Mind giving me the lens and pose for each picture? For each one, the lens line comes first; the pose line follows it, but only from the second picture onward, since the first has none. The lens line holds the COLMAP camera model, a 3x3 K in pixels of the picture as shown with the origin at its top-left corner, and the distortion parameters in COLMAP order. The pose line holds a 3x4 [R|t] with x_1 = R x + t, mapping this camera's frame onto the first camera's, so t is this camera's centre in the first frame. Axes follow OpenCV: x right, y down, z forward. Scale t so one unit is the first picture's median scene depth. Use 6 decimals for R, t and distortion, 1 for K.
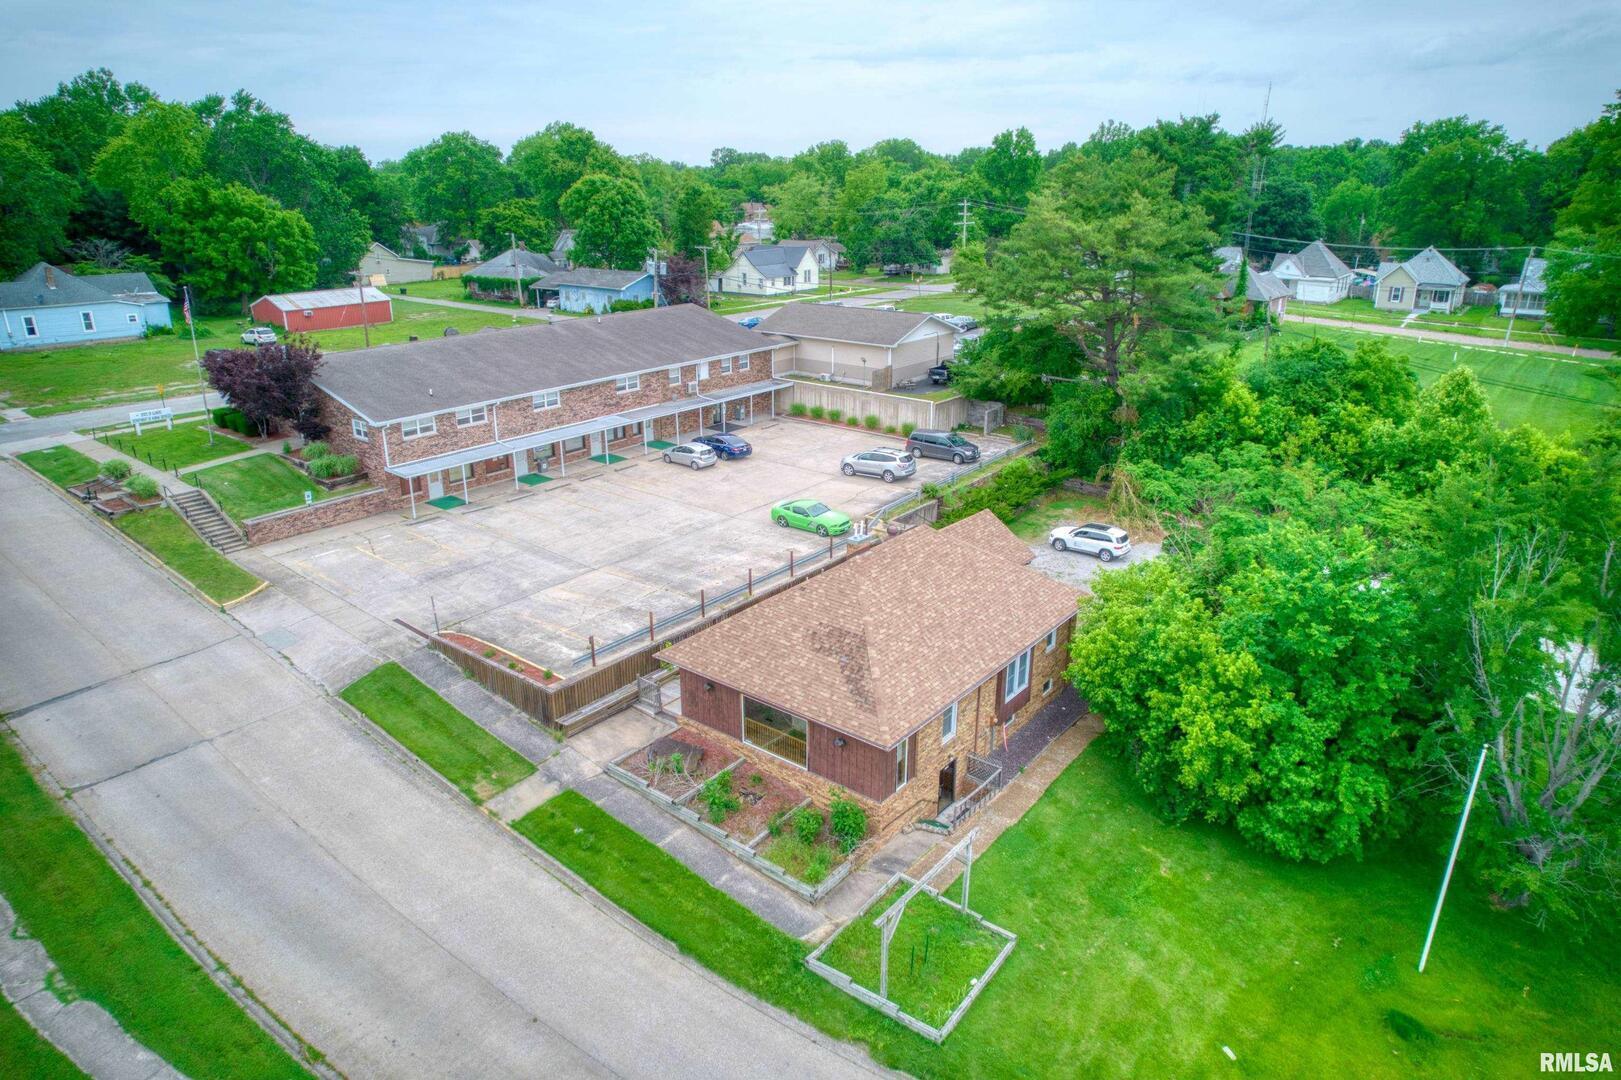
lens RADIAL K [[1038.5, 0, 817.3], [0, 1038.5, 536.3], [0, 0, 1]] dist [-0.078840, 0.072943]
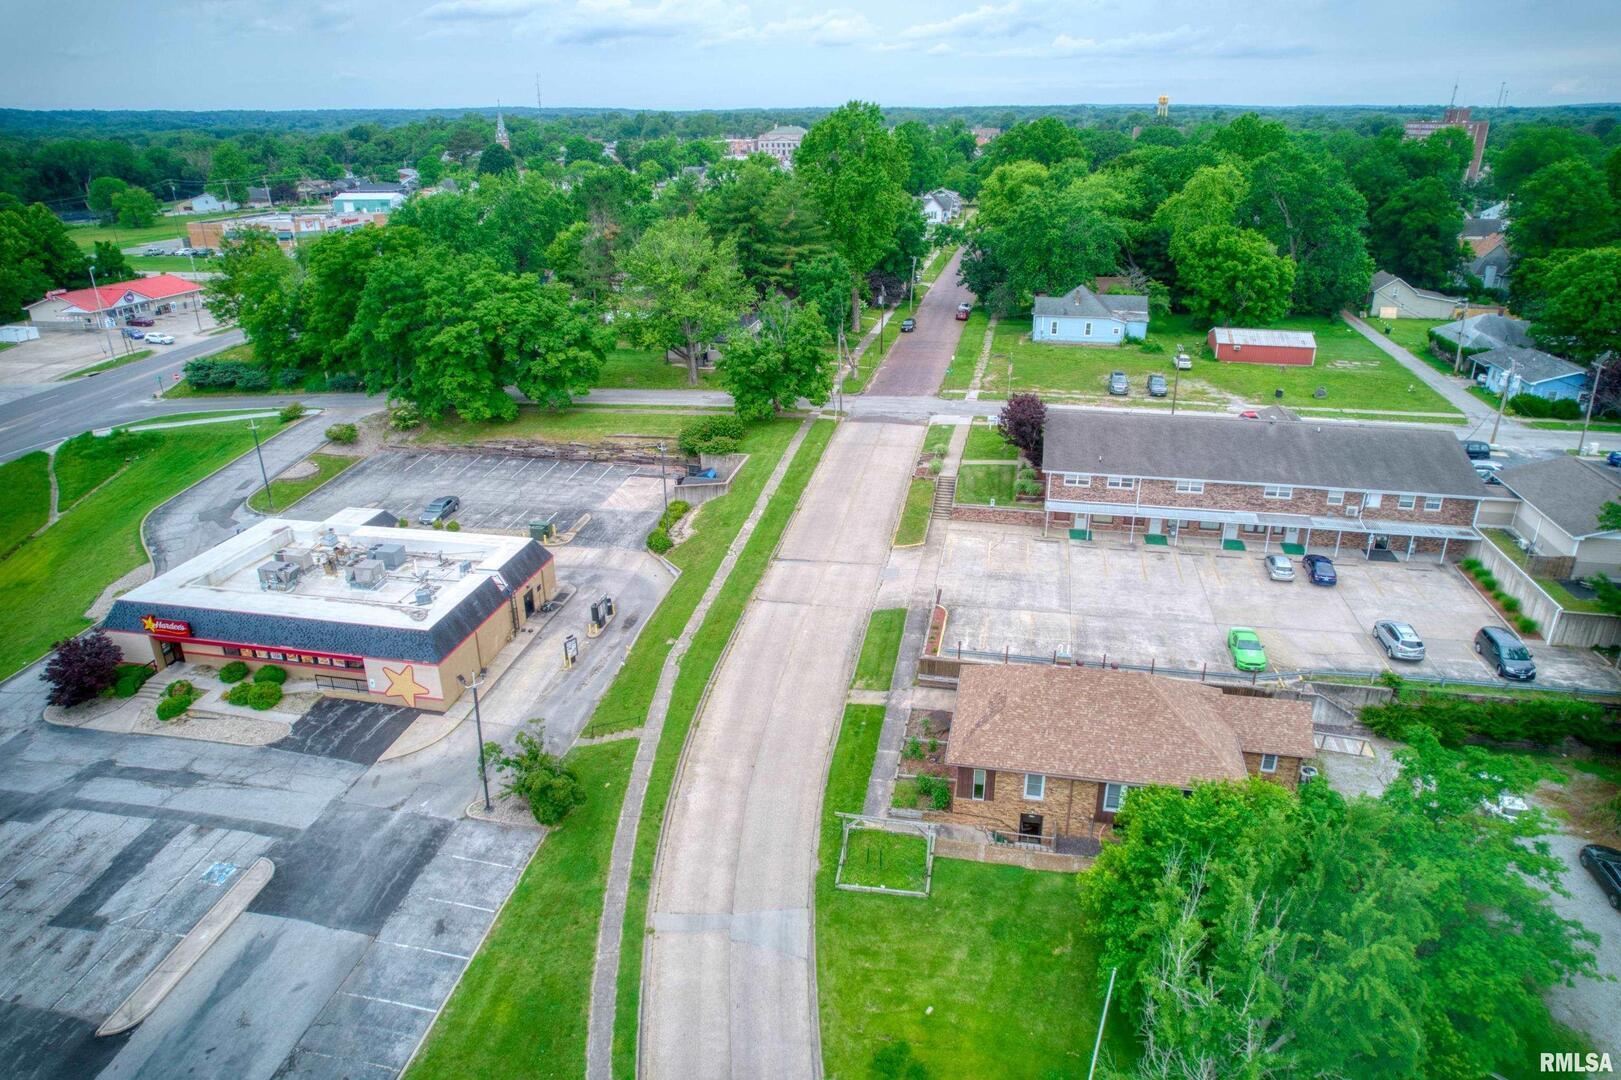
lens RADIAL K [[1029.5, 0, 810.5], [0, 1029.5, 540.0], [0, 0, 1]] dist [-0.048723, 0.000918]
pose [[0.441741, 0.342429, -0.829221, 0.589295], [-0.289672, 0.929226, 0.229413, -0.216455], [0.849091, 0.138861, 0.509669, -0.047289]]
